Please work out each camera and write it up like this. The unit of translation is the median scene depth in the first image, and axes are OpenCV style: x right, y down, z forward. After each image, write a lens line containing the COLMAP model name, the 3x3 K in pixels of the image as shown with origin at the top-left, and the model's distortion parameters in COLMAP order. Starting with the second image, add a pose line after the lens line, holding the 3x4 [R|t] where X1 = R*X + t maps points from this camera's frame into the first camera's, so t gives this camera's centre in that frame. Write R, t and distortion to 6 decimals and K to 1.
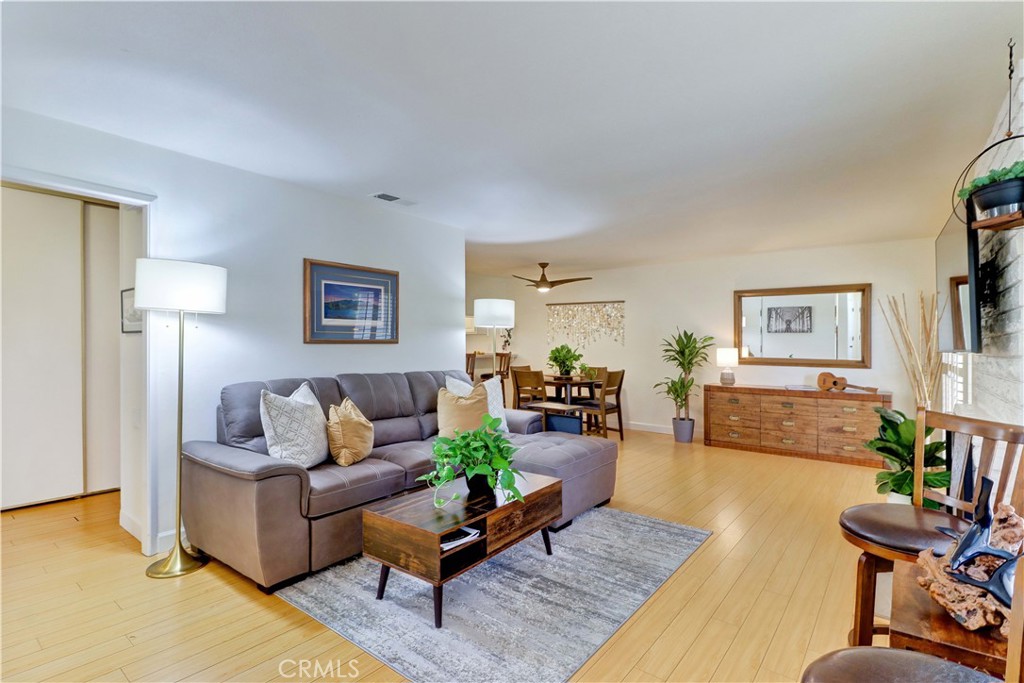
lens RADIAL K [[487.8, 0, 495.2], [0, 487.8, 343.6], [0, 0, 1]] dist [-0.003228, -0.000122]
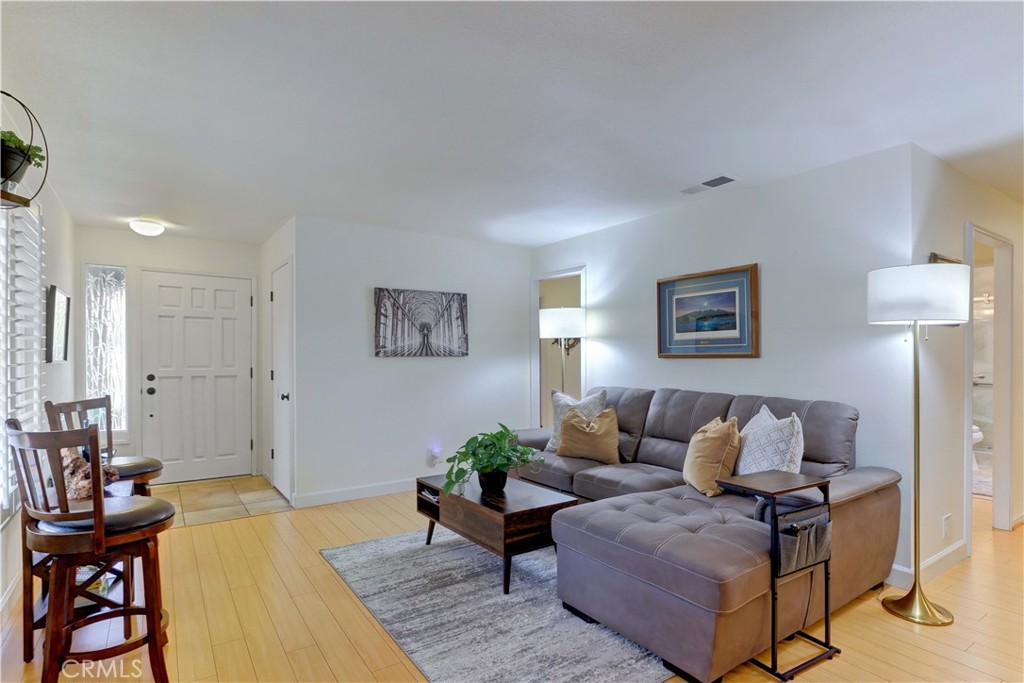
lens RADIAL K [[517.4, 0, 522.6], [0, 517.4, 365.3], [0, 0, 1]] dist [0.009867, -0.001584]
pose [[-0.263633, 0.010402, -0.964567, 0.478215], [-0.002908, 0.999929, 0.011578, 0.002219], [0.964619, 0.005857, -0.263584, 0.602960]]
